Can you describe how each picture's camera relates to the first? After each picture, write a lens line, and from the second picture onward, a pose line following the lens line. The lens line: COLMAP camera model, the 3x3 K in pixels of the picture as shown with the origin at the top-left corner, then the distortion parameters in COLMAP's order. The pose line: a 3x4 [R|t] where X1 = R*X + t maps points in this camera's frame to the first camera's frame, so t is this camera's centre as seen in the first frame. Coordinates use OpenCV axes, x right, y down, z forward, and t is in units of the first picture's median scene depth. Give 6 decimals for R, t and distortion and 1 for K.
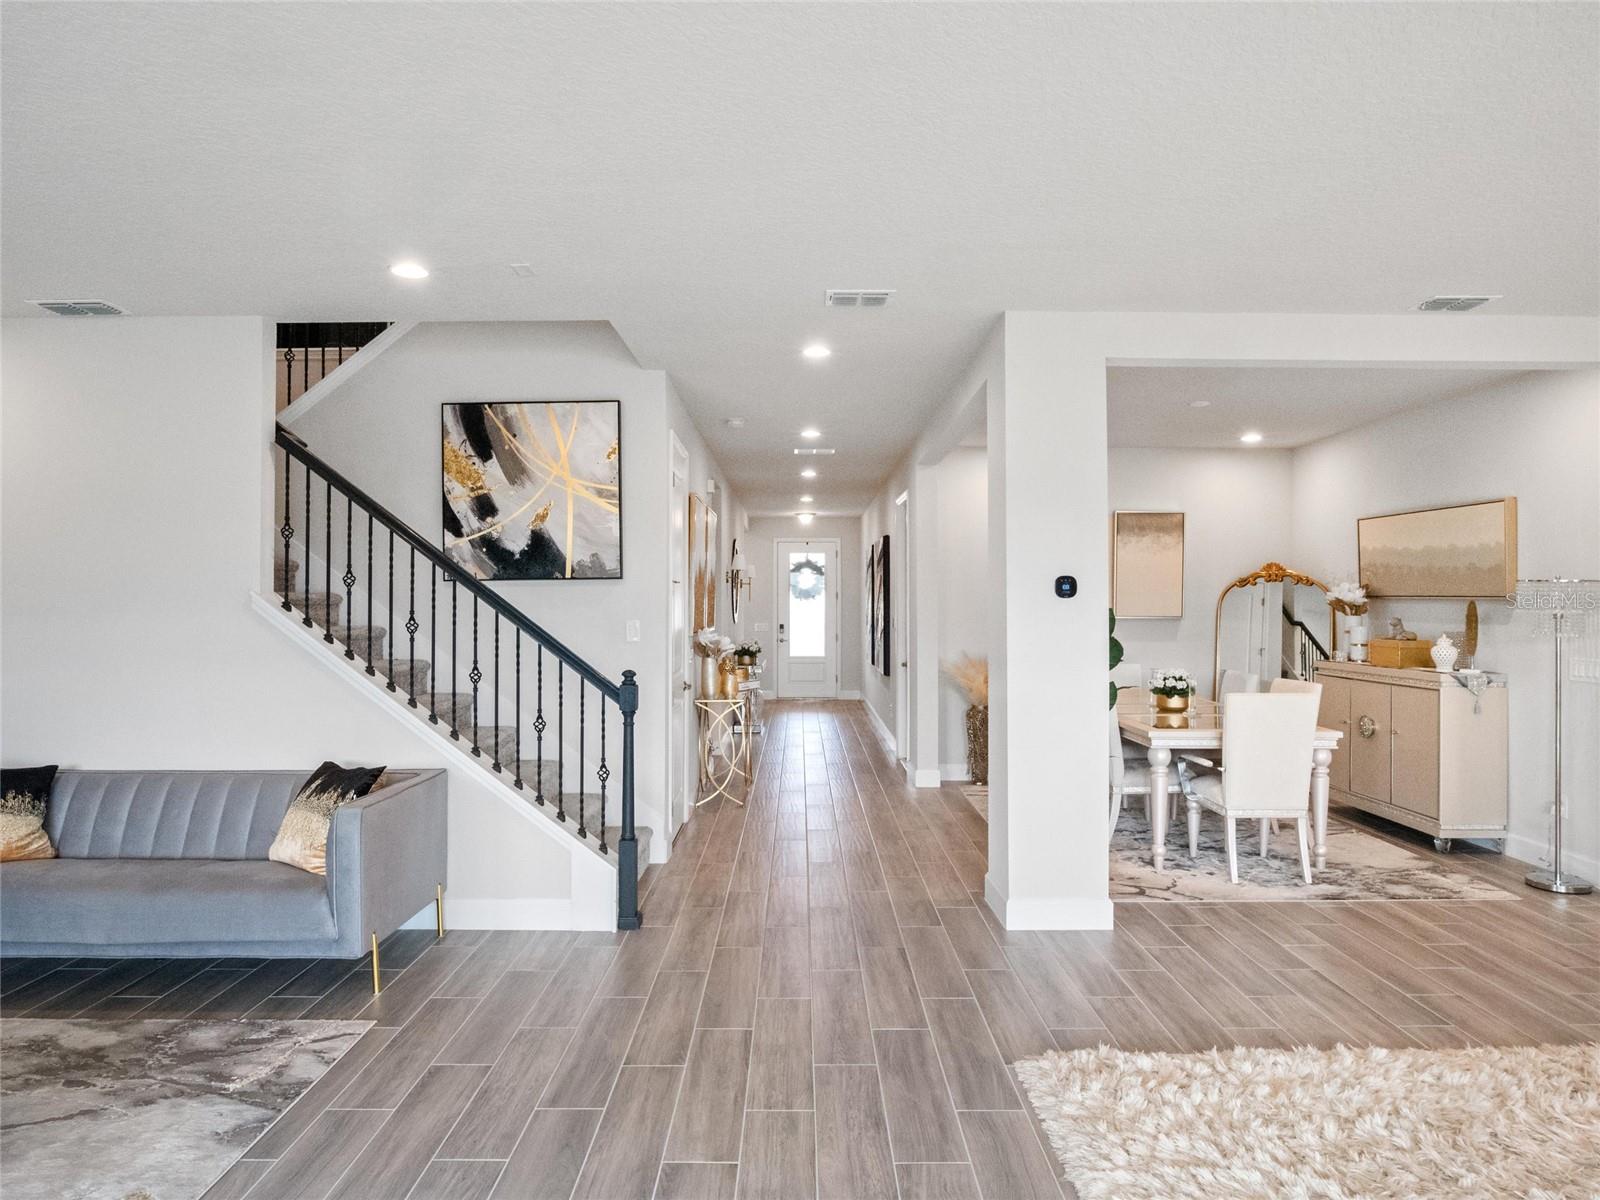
lens RADIAL K [[972.4, 0, 804.3], [0, 972.4, 593.7], [0, 0, 1]] dist [-0.032045, 0.013252]
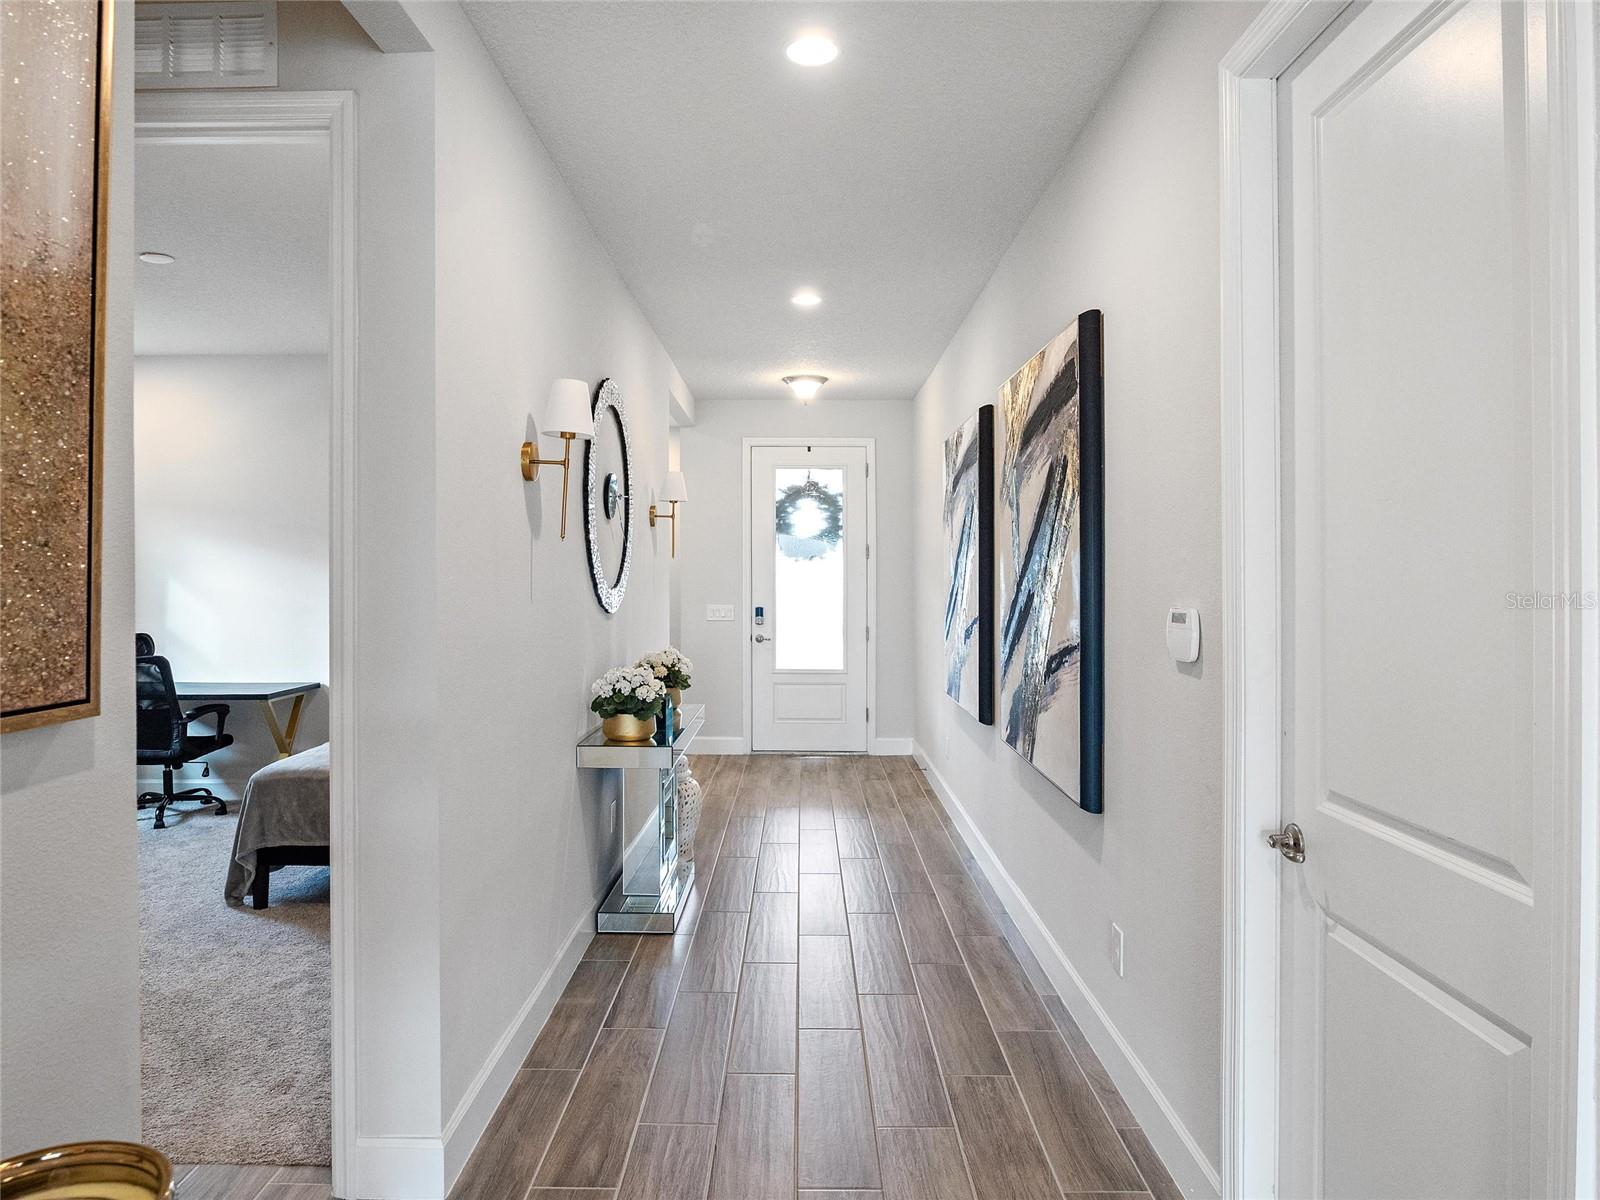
lens RADIAL K [[972.4, 0, 791.8], [0, 972.4, 585.1], [0, 0, 1]] dist [-0.032045, 0.013252]
pose [[0.999885, -0.001291, -0.015090, 0.003787], [0.001617, 0.999765, 0.021629, 0.022529], [0.015059, -0.021651, 0.999652, 1.272225]]
